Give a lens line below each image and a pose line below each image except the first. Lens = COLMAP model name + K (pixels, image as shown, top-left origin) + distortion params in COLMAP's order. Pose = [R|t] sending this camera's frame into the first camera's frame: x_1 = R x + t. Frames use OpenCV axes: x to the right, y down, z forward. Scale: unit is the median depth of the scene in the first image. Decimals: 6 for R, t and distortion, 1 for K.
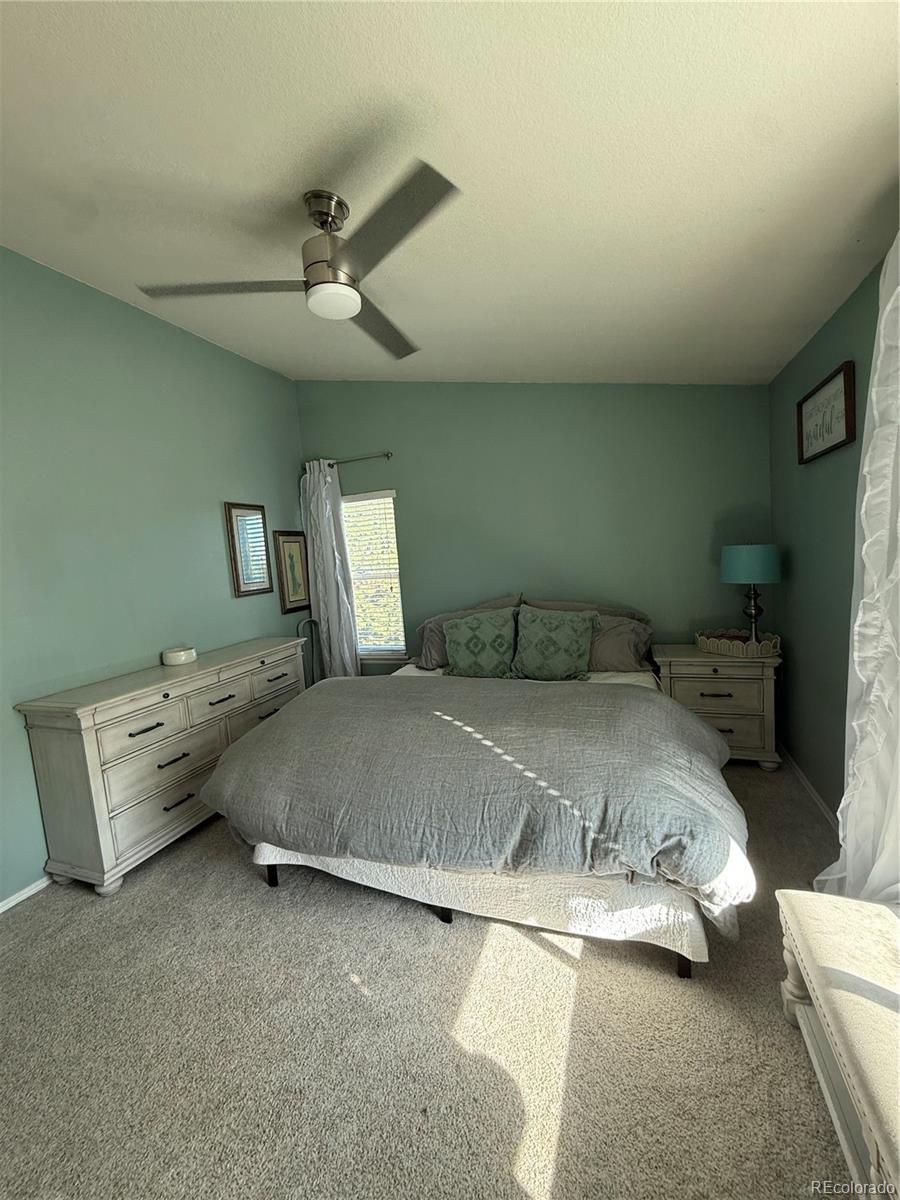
lens RADIAL K [[475.9, 0, 449.1], [0, 475.9, 599.7], [0, 0, 1]] dist [-0.000933, 0.000772]
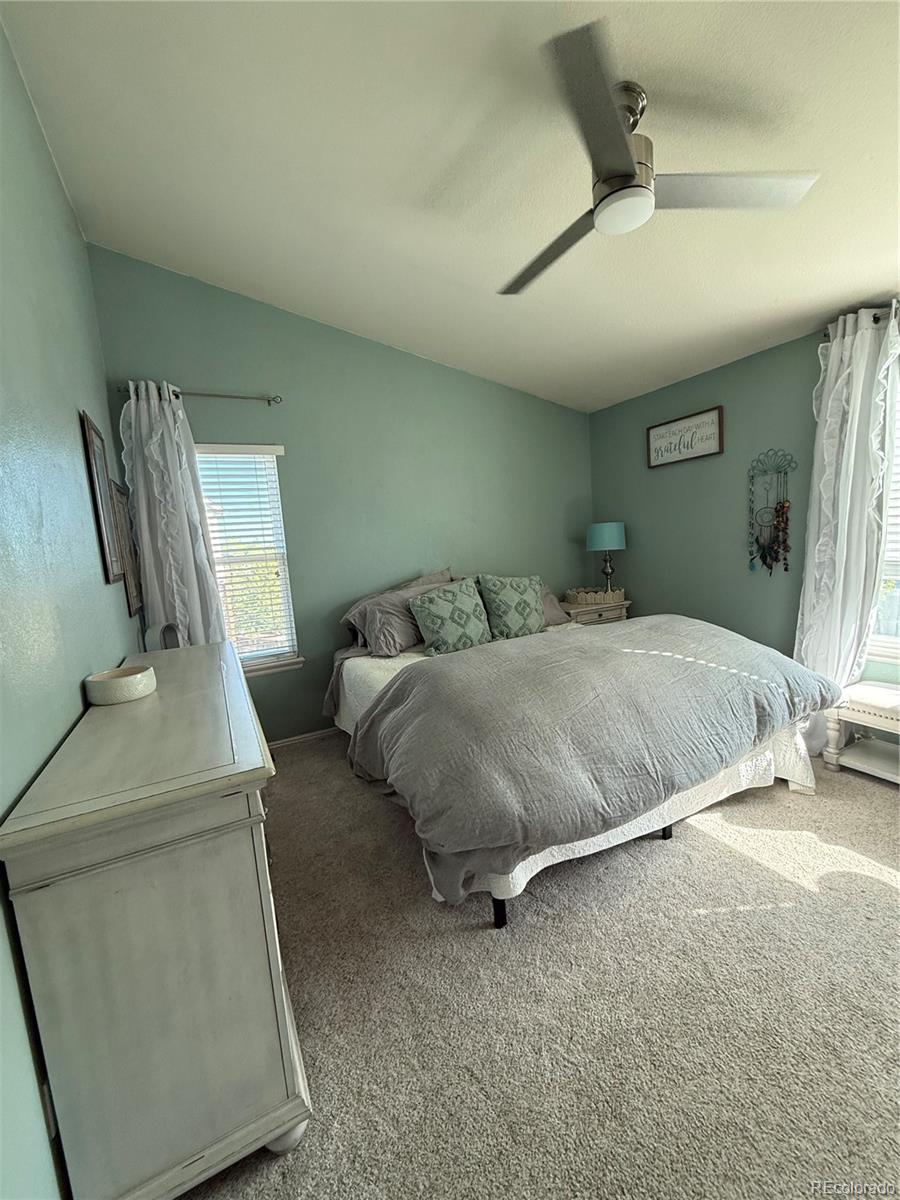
lens RADIAL K [[475.9, 0, 448.1], [0, 475.9, 601.7], [0, 0, 1]] dist [-0.000933, 0.000772]
pose [[0.673306, -0.068867, 0.736149, -0.745637], [0.094103, 0.995537, 0.007063, 0.062733], [-0.733351, 0.064518, 0.676782, 0.411636]]
